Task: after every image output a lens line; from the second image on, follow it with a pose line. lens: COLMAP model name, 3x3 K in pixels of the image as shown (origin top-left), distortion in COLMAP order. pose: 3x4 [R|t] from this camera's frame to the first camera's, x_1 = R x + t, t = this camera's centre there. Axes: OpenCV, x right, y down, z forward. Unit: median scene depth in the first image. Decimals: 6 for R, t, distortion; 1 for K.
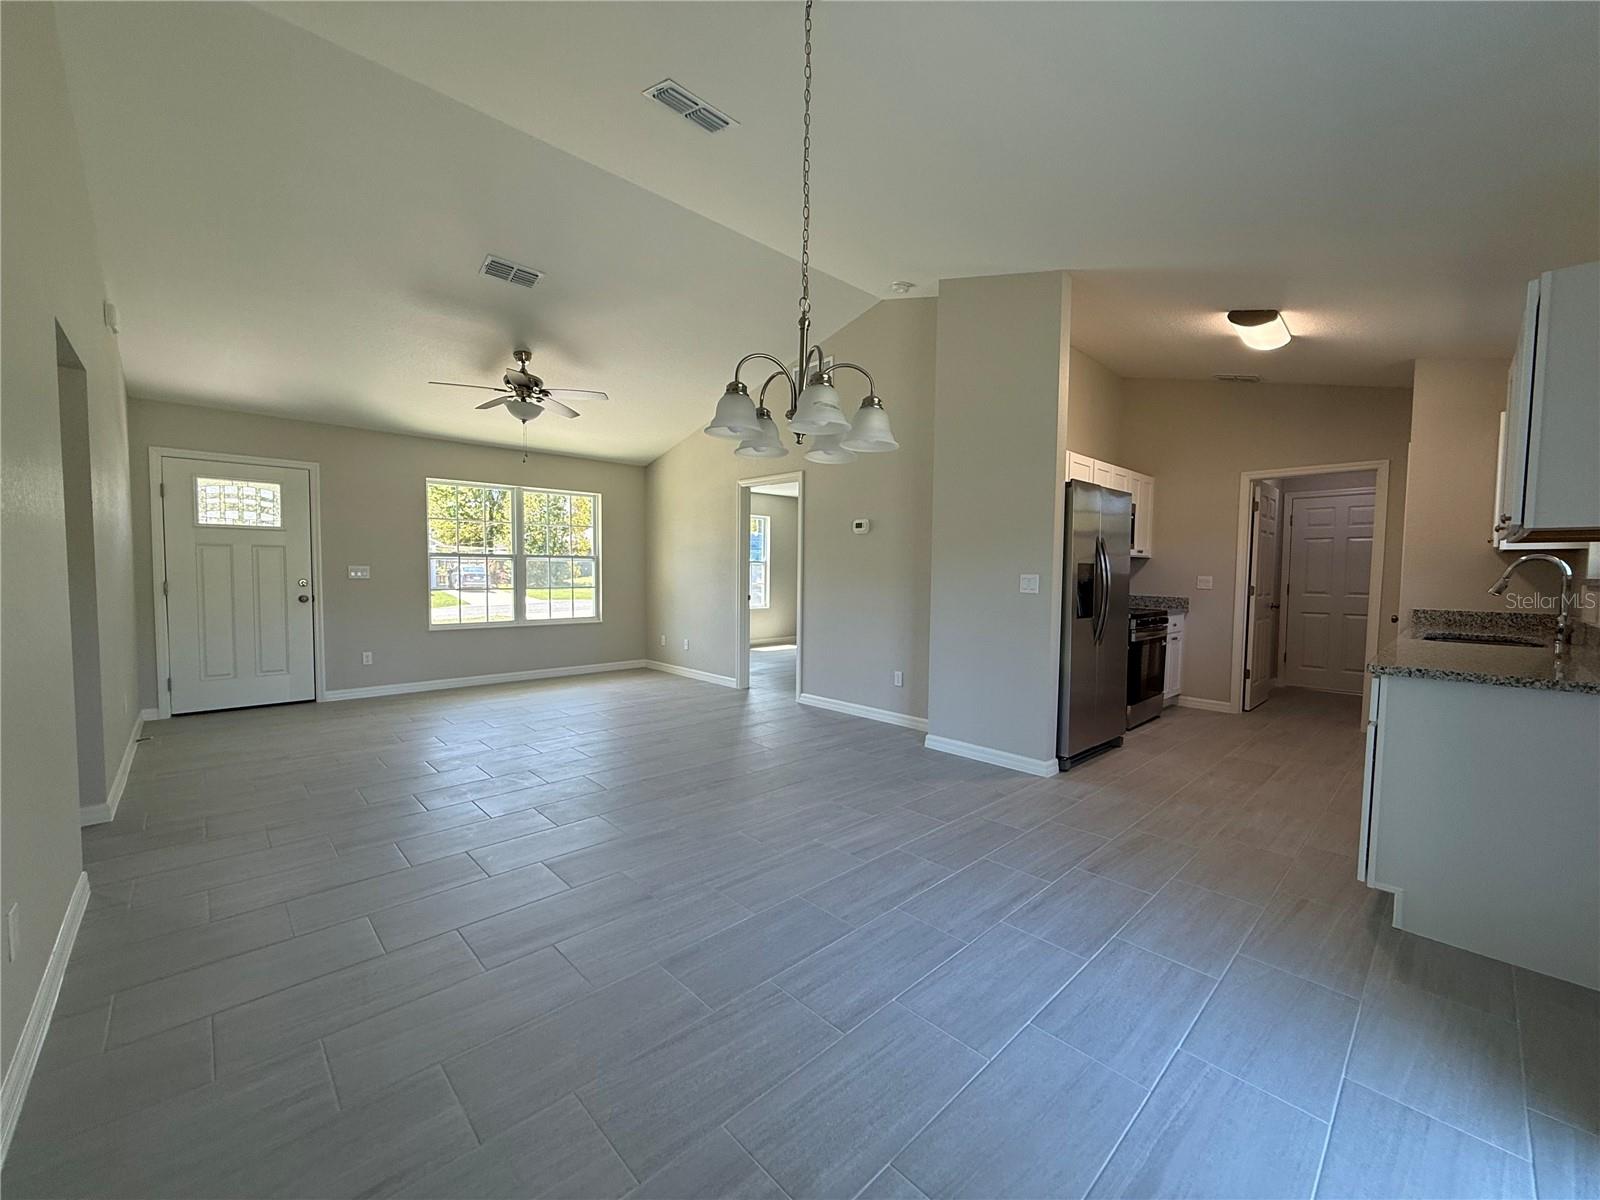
lens RADIAL K [[638.9, 0, 794.6], [0, 638.9, 601.1], [0, 0, 1]] dist [-0.001624, -0.000145]
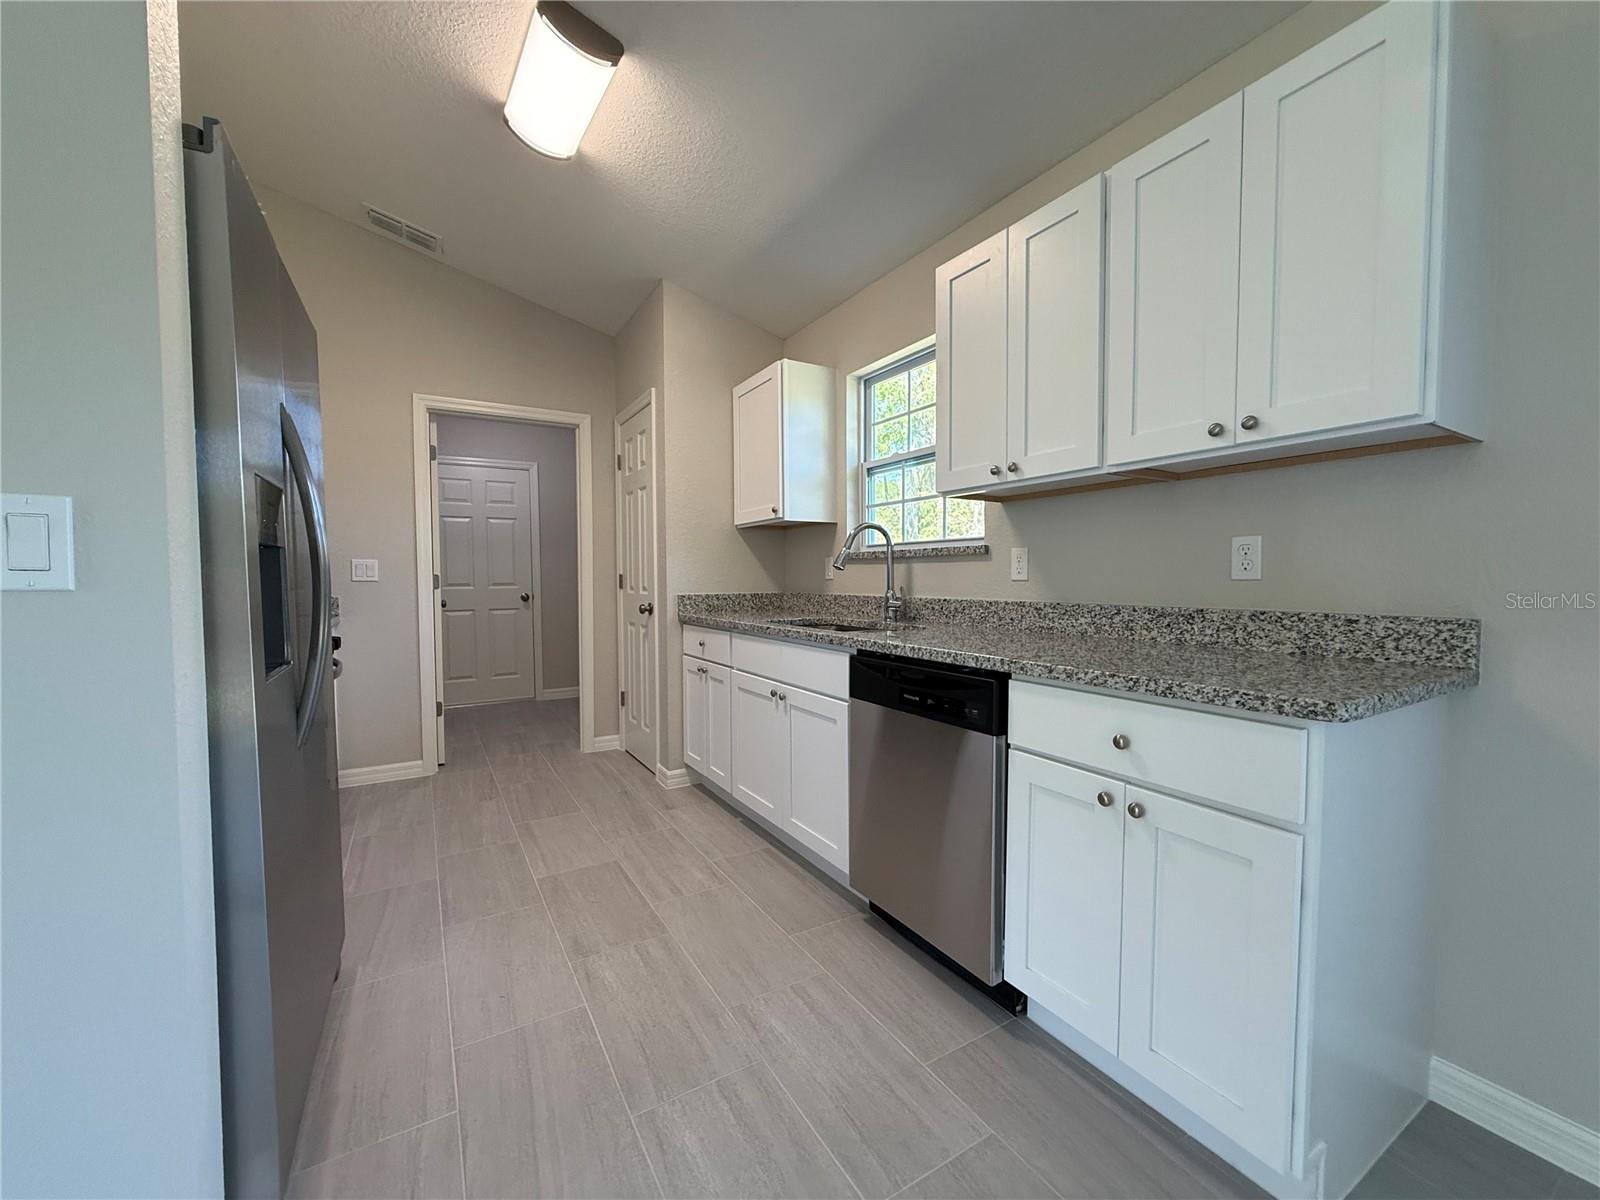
lens RADIAL K [[641.6, 0, 800.0], [0, 641.6, 600.0], [0, 0, 1]] dist [-0.001120, -0.000060]
pose [[0.219222, -0.045458, 0.974616, 0.165774], [0.054693, 0.997916, 0.034243, -0.000098], [-0.974141, 0.045798, 0.221251, 0.518248]]
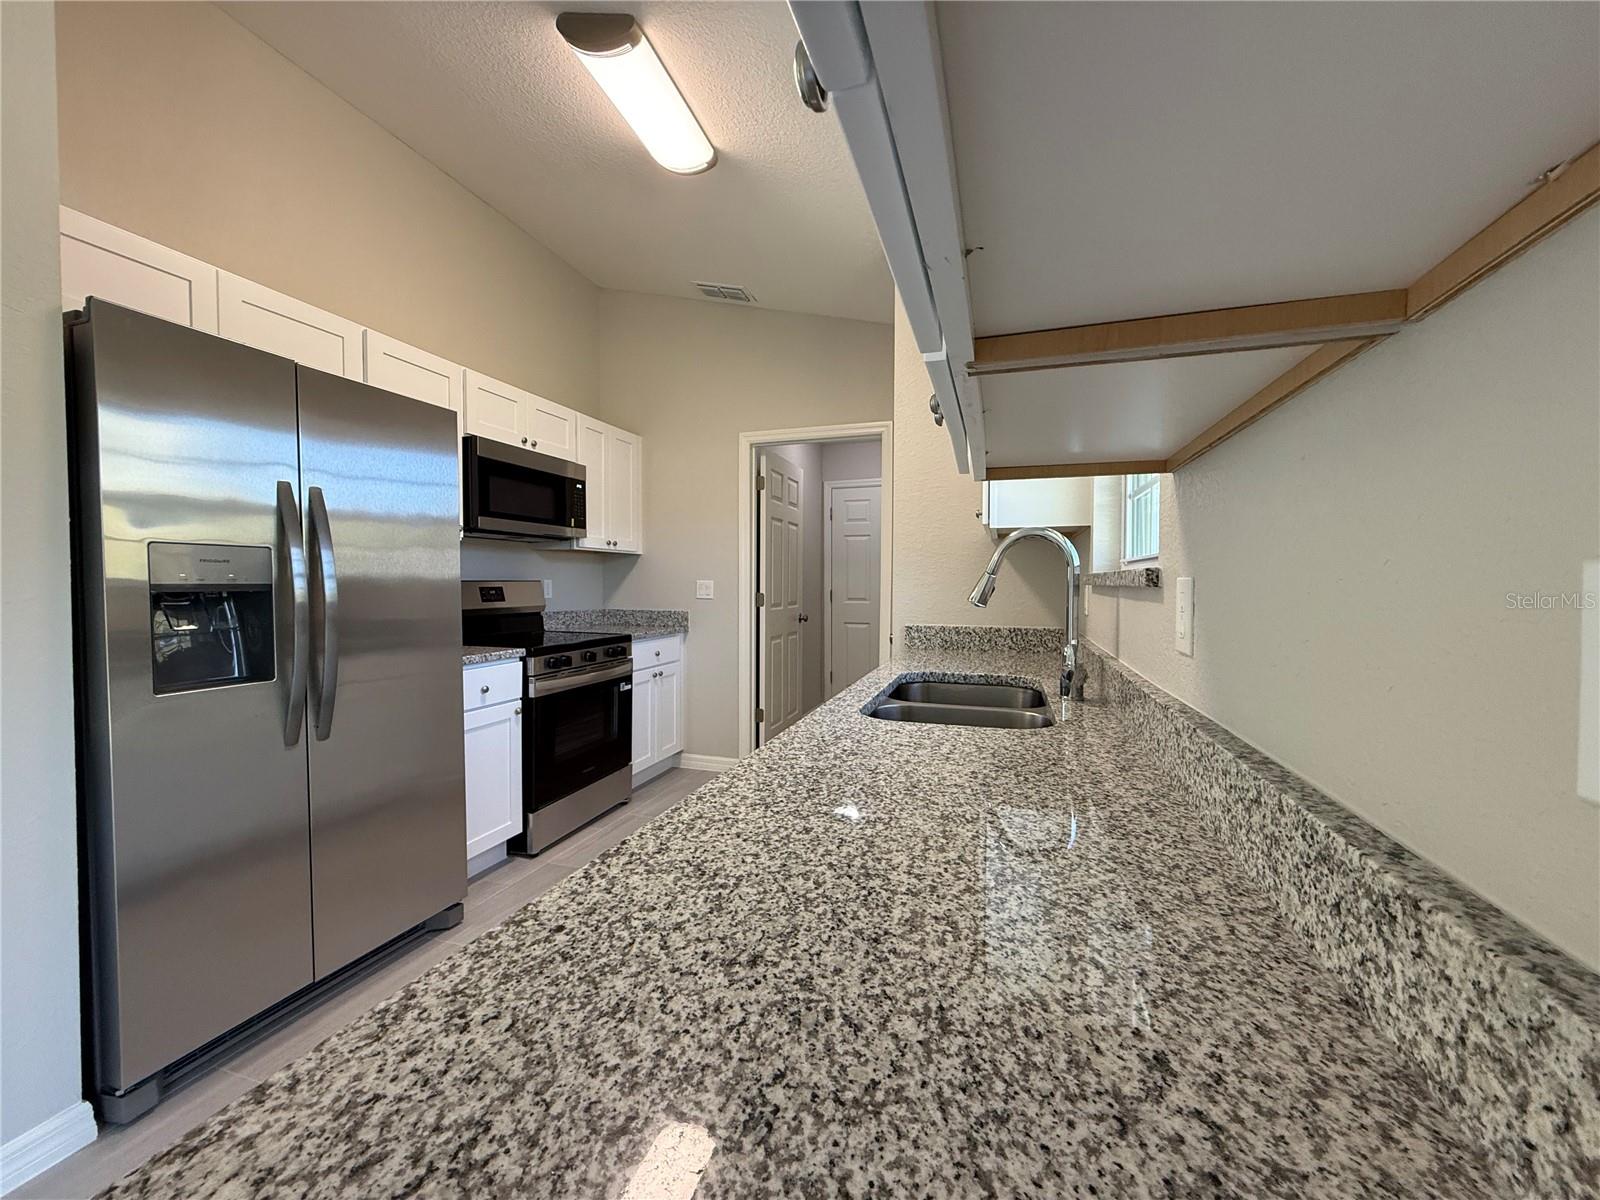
lens RADIAL K [[638.9, 0, 794.6], [0, 638.9, 601.1], [0, 0, 1]] dist [-0.001624, -0.000145]
pose [[0.880138, -0.023489, 0.474136, 0.428747], [0.030894, 0.999492, -0.007833, -0.008430], [-0.473711, 0.021542, 0.880417, 0.364526]]
